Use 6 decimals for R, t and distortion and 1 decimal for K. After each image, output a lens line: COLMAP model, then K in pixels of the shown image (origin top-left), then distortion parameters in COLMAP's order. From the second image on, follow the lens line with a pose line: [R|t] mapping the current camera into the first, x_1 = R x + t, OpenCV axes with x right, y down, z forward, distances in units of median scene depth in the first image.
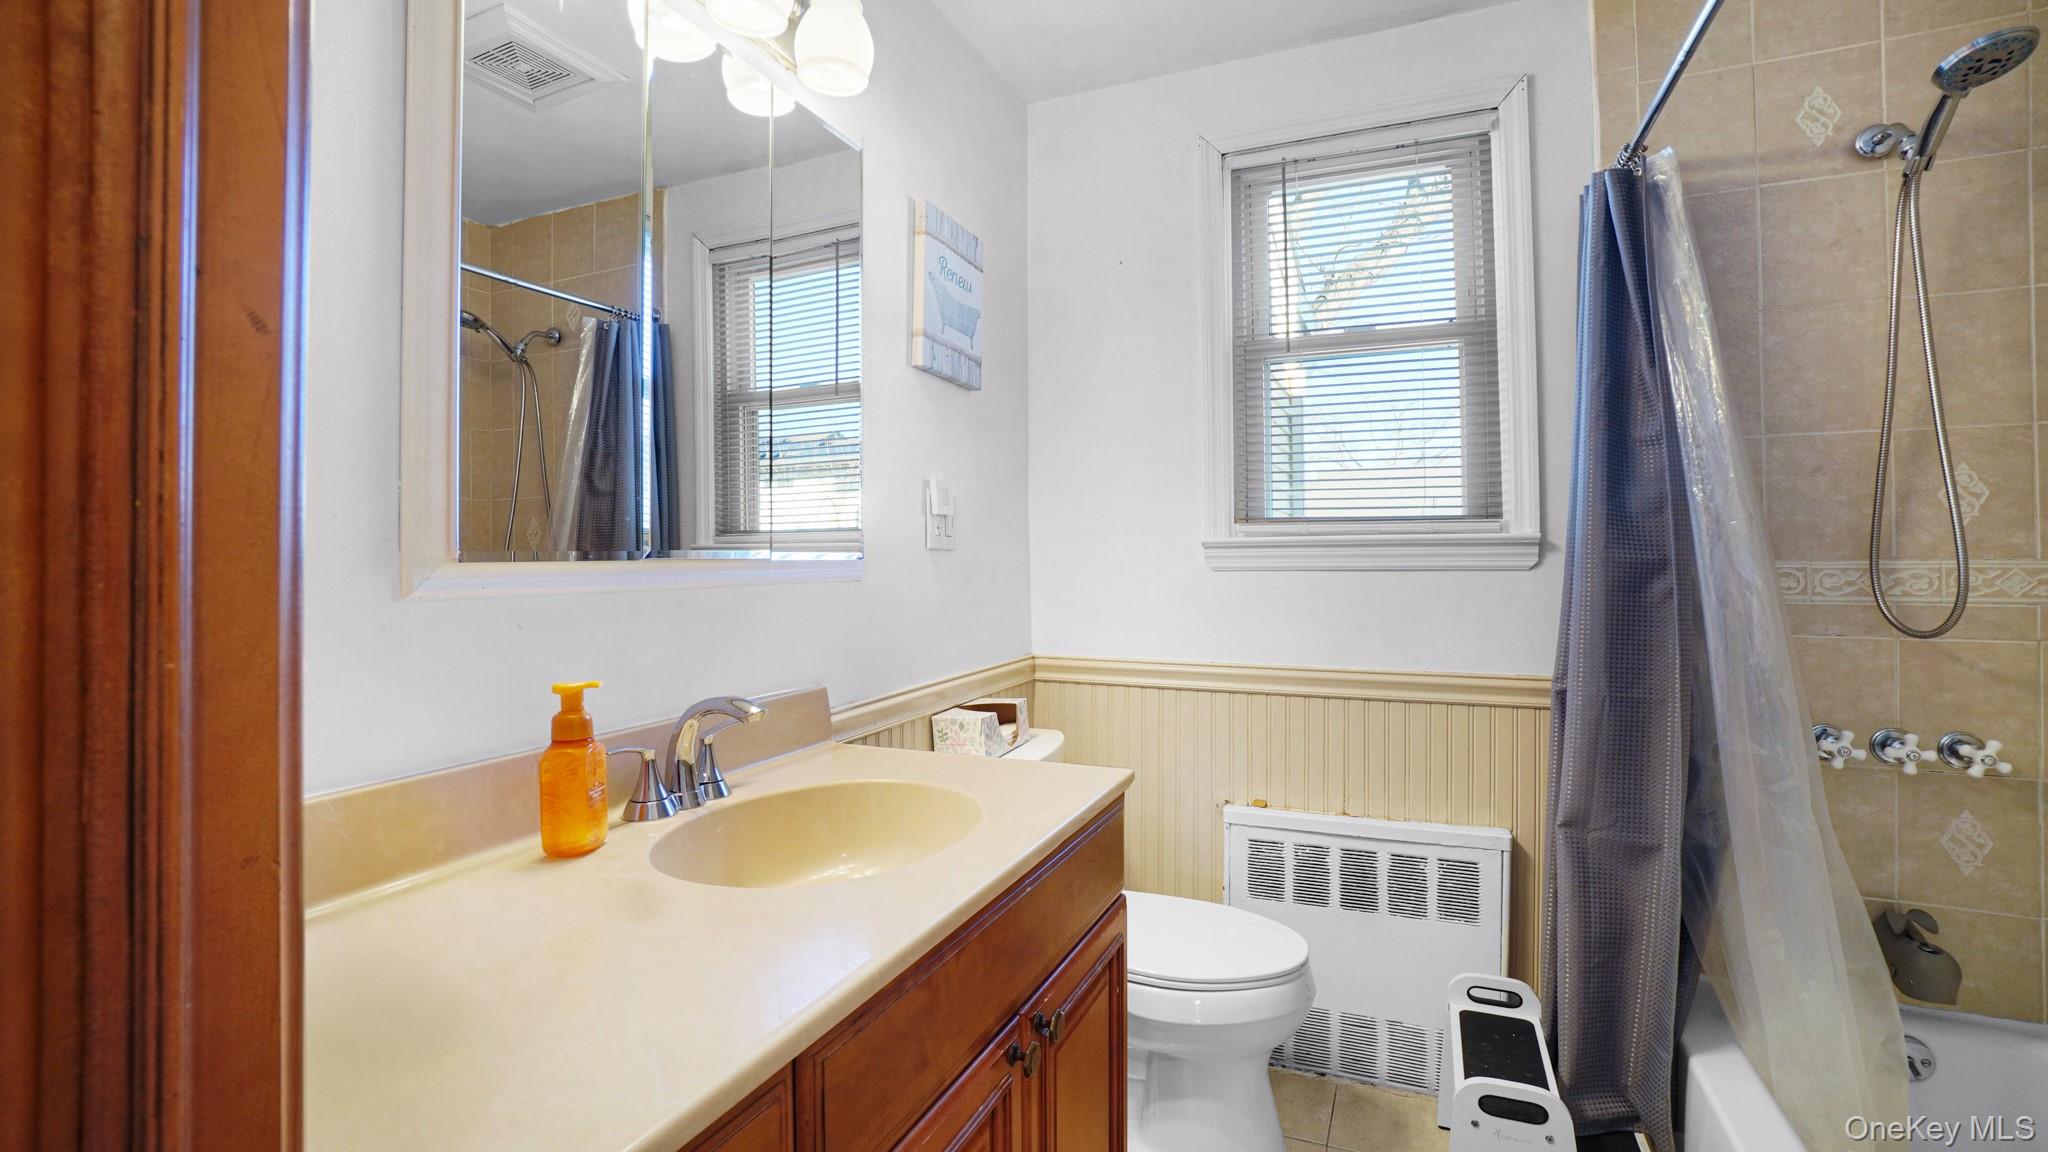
lens RADIAL K [[910.1, 0, 1020.4], [0, 910.1, 564.5], [0, 0, 1]] dist [-0.065030, 0.025183]
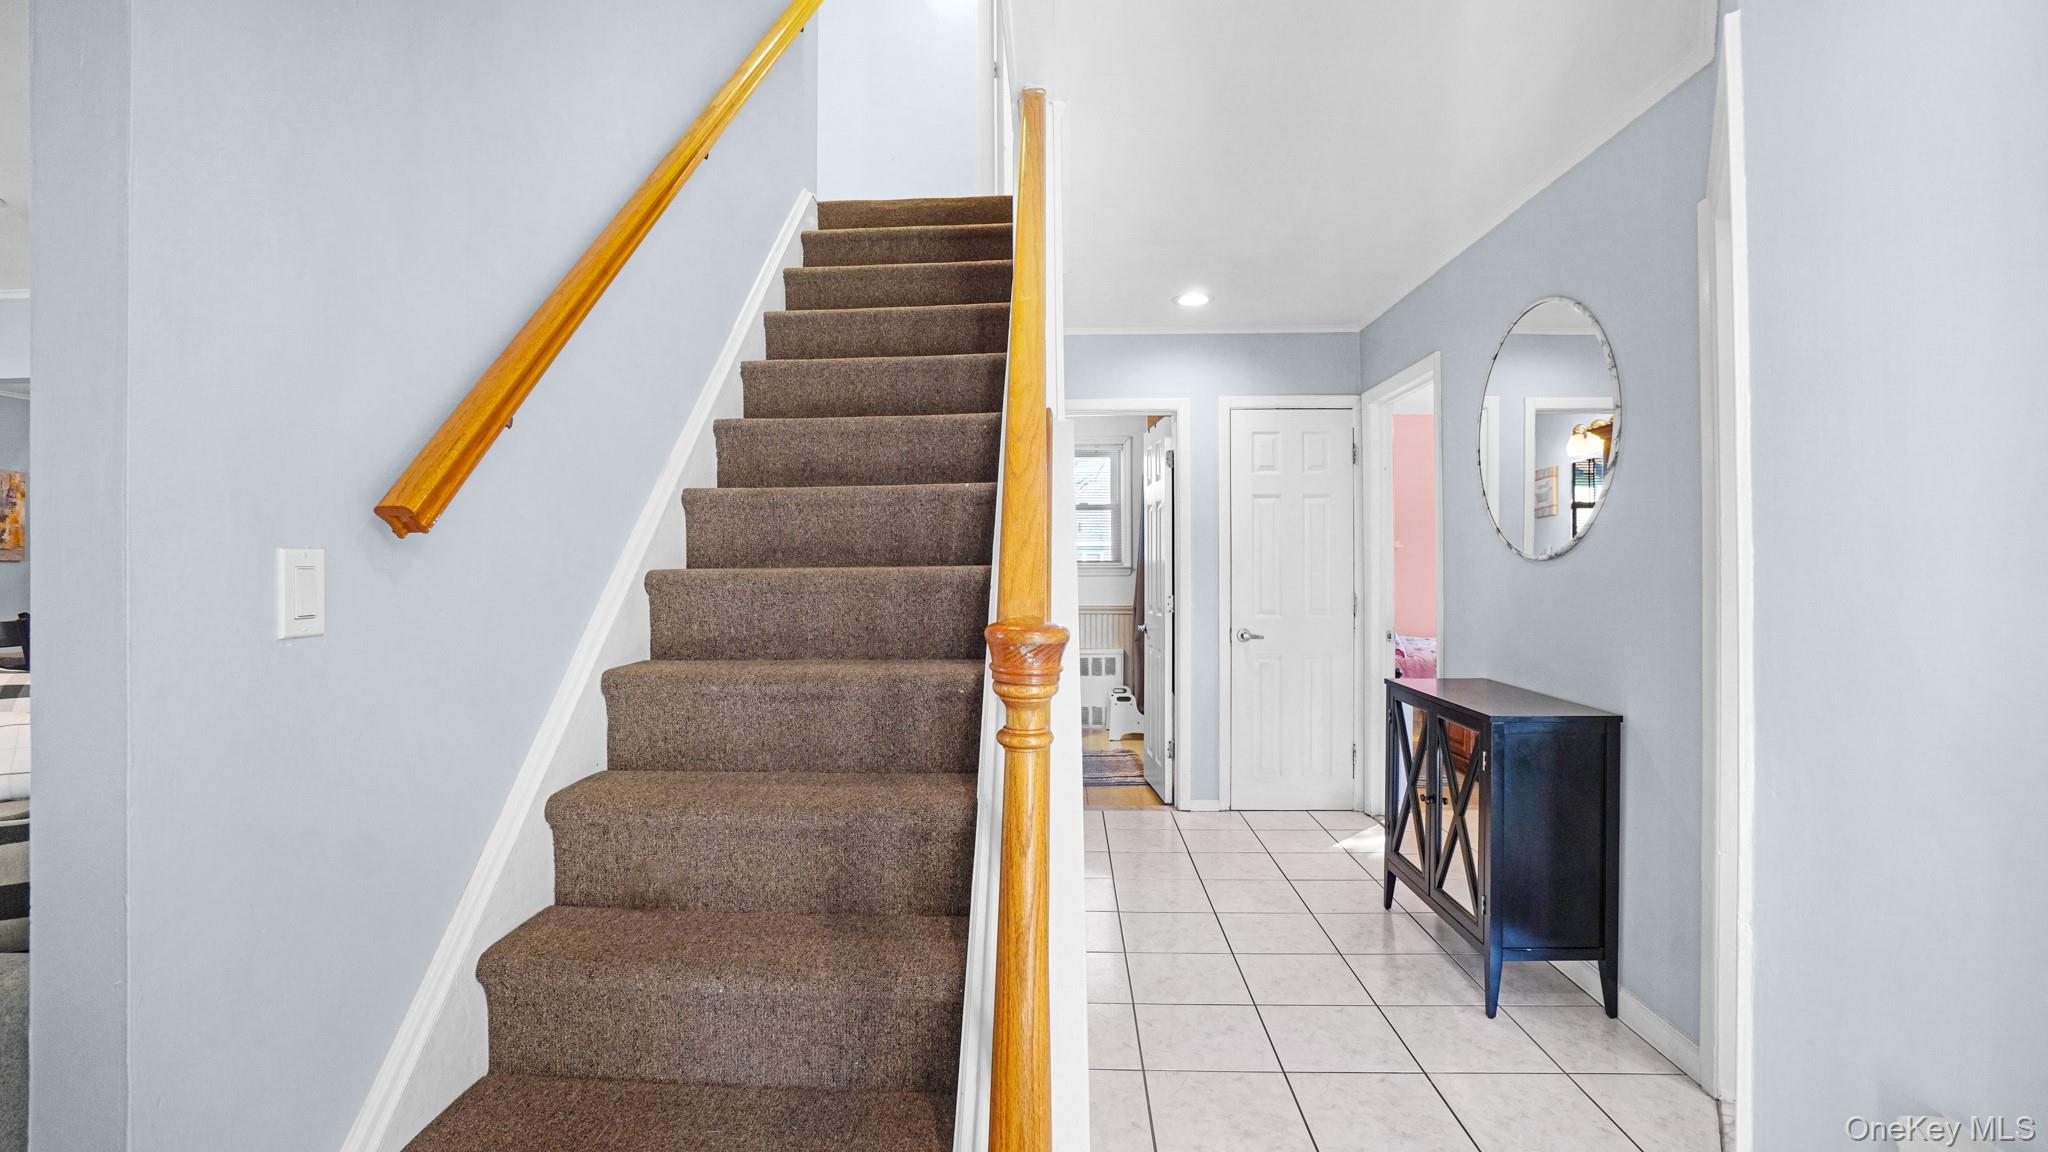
lens RADIAL K [[910.1, 0, 1020.4], [0, 910.1, 564.5], [0, 0, 1]] dist [-0.065030, 0.025183]
pose [[0.930622, 0.004693, 0.365951, -1.172282], [-0.005917, 0.999980, 0.002223, -0.045273], [-0.365933, -0.004234, 0.930632, -2.243360]]
